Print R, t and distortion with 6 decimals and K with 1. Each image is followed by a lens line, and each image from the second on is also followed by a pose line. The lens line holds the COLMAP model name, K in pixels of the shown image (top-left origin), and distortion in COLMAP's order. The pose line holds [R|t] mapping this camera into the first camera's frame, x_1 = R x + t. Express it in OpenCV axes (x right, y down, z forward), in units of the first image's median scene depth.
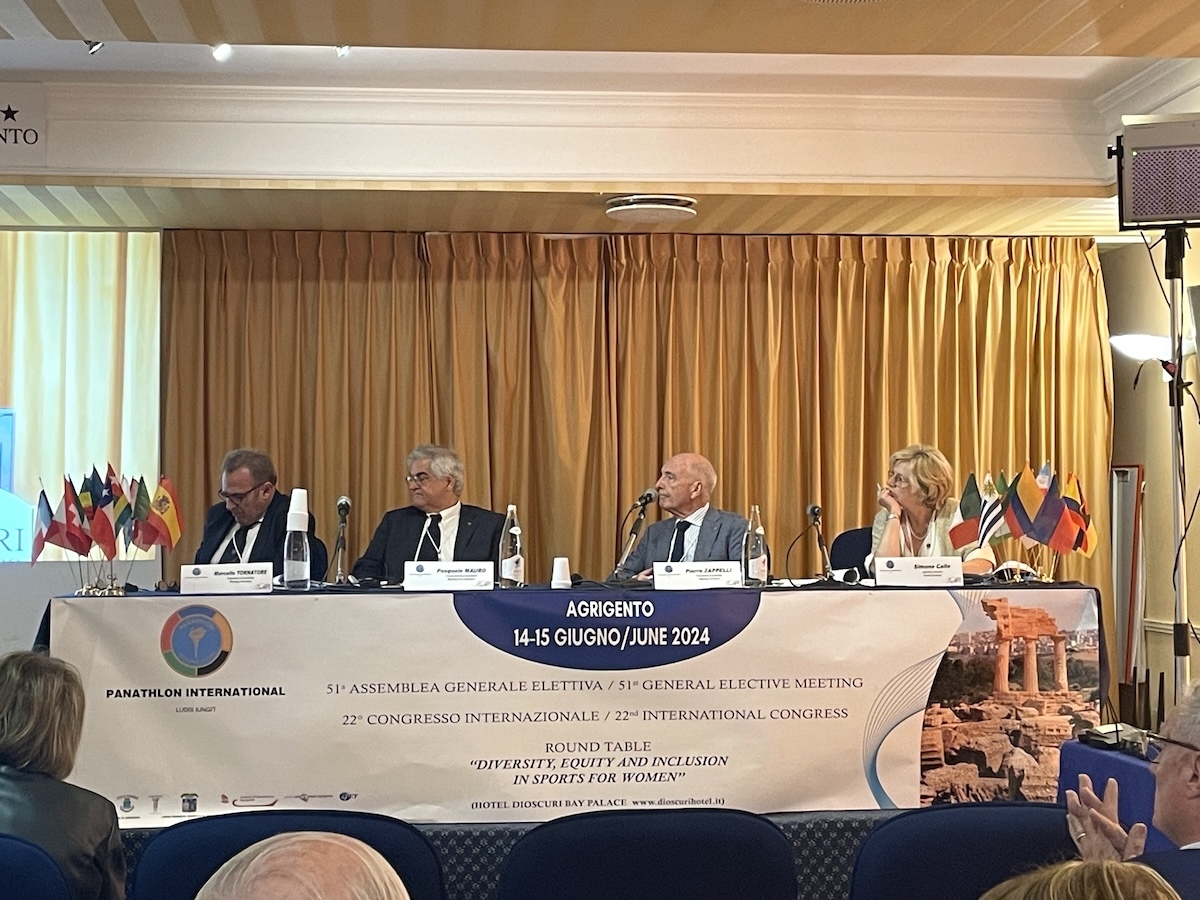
lens RADIAL K [[2095.6, 0, 615.3], [0, 2095.6, 418.4], [0, 0, 1]] dist [0.109539, 0.000000]
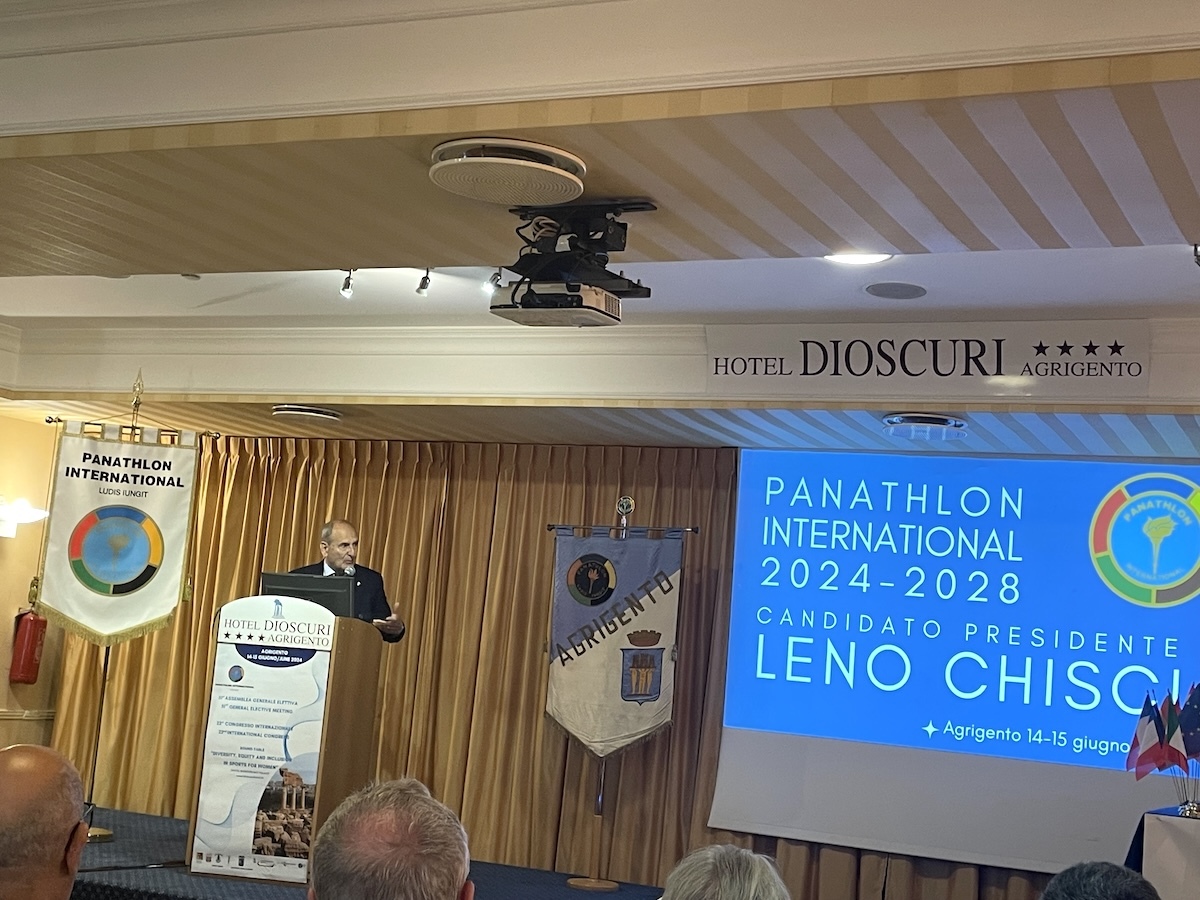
lens RADIAL K [[1653.2, 0, 606.5], [0, 1653.2, 422.9], [0, 0, 1]] dist [0.074826, 0.000000]
pose [[0.853361, 0.004058, -0.521305, -0.063791], [-0.070904, 0.991581, -0.108349, 0.004546], [0.516477, 0.129424, 0.846464, 0.148432]]
